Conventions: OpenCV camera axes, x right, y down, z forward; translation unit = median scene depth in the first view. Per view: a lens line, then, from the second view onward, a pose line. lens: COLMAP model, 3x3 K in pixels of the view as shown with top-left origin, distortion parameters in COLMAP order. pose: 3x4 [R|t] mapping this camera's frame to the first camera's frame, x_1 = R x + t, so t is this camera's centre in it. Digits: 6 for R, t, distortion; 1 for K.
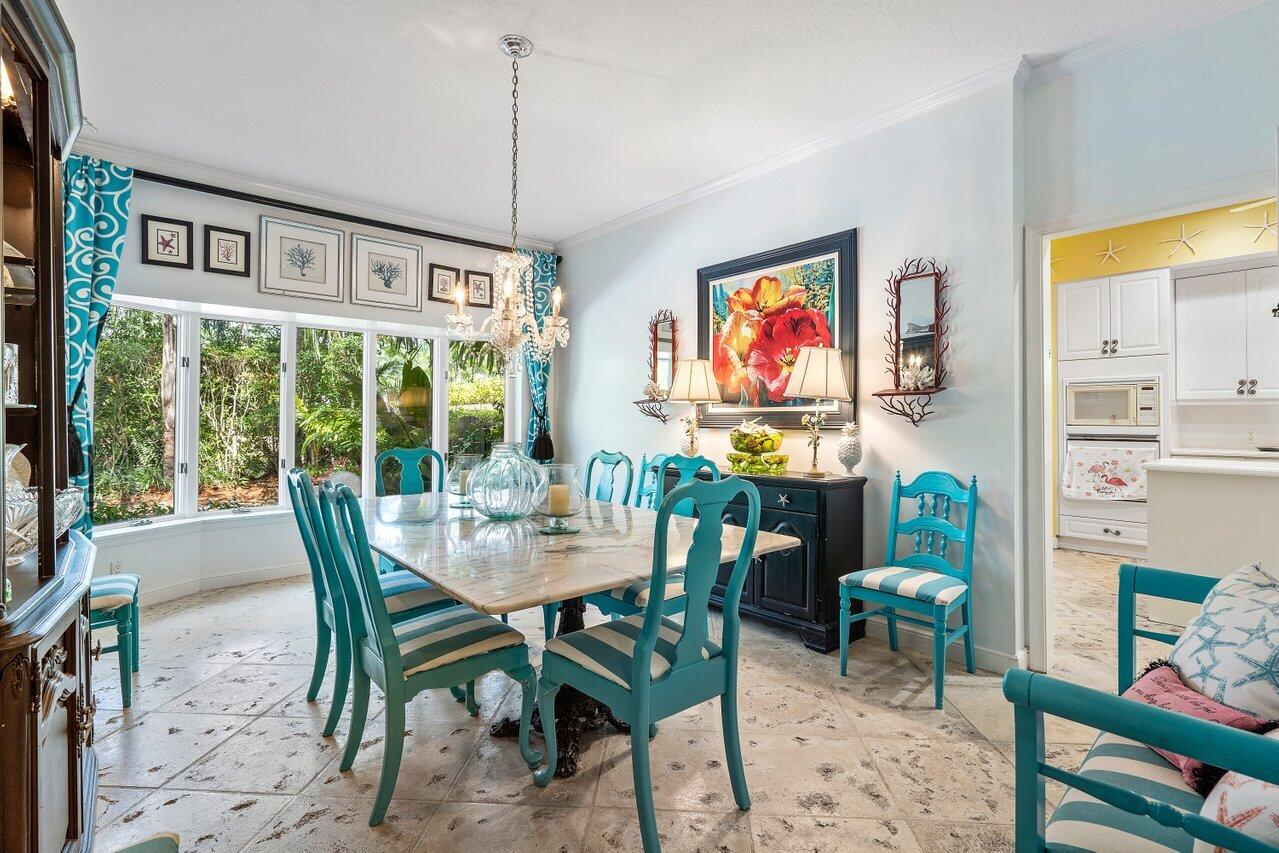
lens RADIAL K [[587.0, 0, 642.3], [0, 587.0, 420.0], [0, 0, 1]] dist [-0.001470, -0.000190]
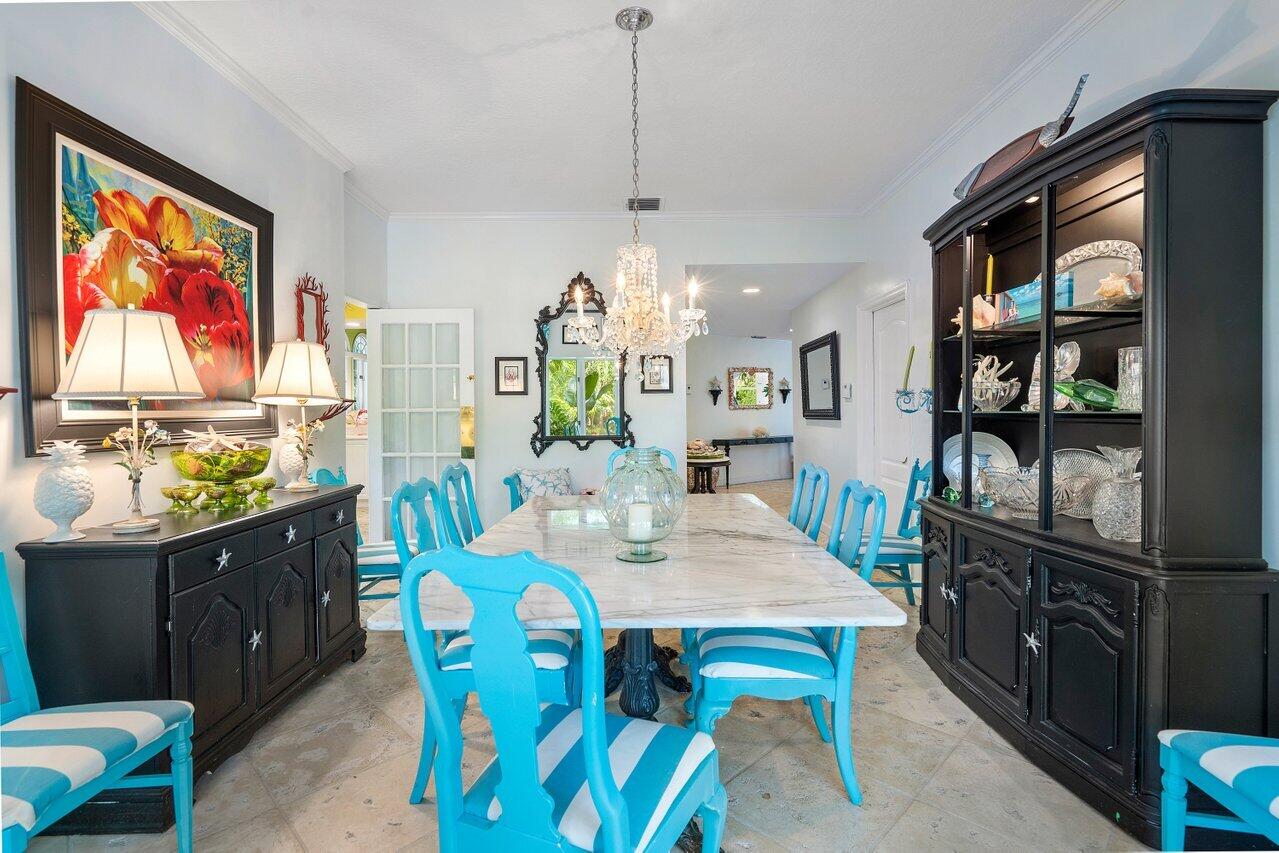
lens RADIAL K [[612.5, 0, 640.9], [0, 612.5, 422.9], [0, 0, 1]] dist [0.013121, 0.000057]
pose [[-0.749734, -0.006324, 0.661709, -0.594704], [0.011548, 0.999677, 0.022639, -0.018017], [-0.661638, 0.024615, -0.749419, 1.165685]]
